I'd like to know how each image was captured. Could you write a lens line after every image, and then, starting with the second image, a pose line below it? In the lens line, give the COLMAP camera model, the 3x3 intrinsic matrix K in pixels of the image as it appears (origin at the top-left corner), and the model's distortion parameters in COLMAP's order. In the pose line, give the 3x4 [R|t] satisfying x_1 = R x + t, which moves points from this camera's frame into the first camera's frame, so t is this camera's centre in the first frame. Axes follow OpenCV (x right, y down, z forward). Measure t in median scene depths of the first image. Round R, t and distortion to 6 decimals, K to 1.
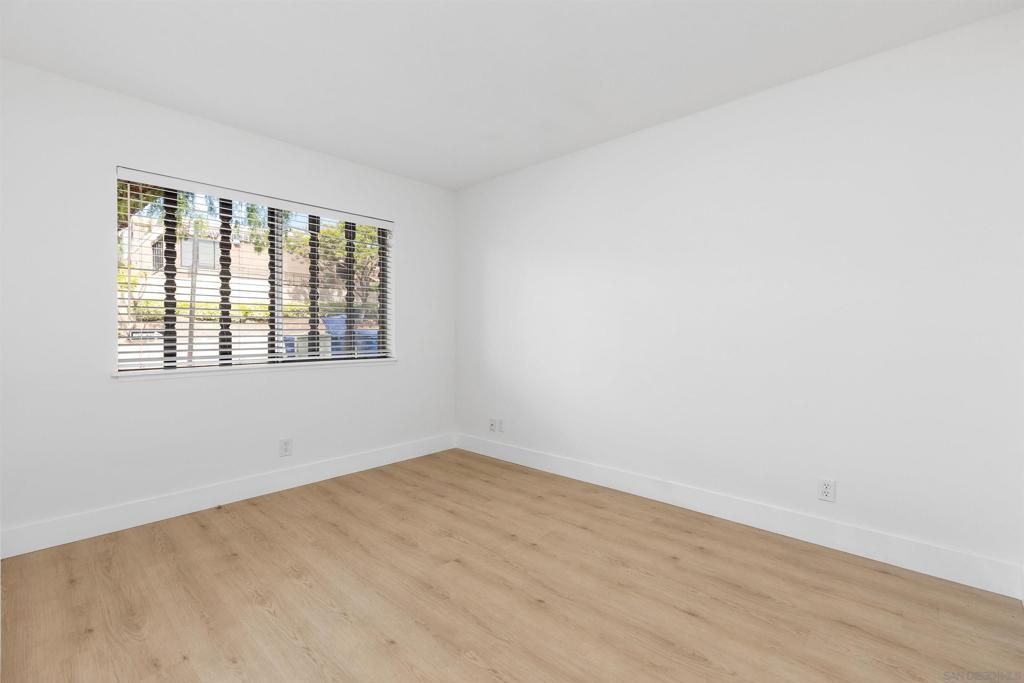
lens RADIAL K [[458.4, 0, 517.0], [0, 458.4, 341.1], [0, 0, 1]] dist [-0.000831, -0.000270]
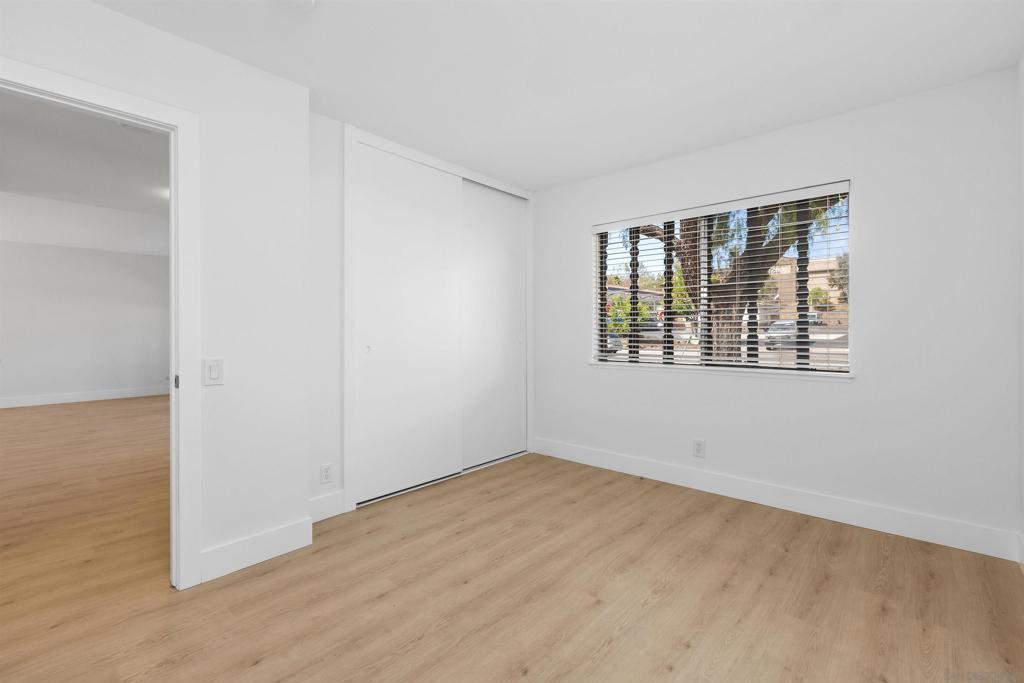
lens RADIAL K [[458.4, 0, 517.0], [0, 458.4, 341.1], [0, 0, 1]] dist [-0.000831, -0.000270]
pose [[-0.001491, 0.016403, -0.999864, 0.544406], [-0.023469, 0.999589, 0.016434, -0.015337], [0.999723, 0.023490, -0.001105, 0.631592]]
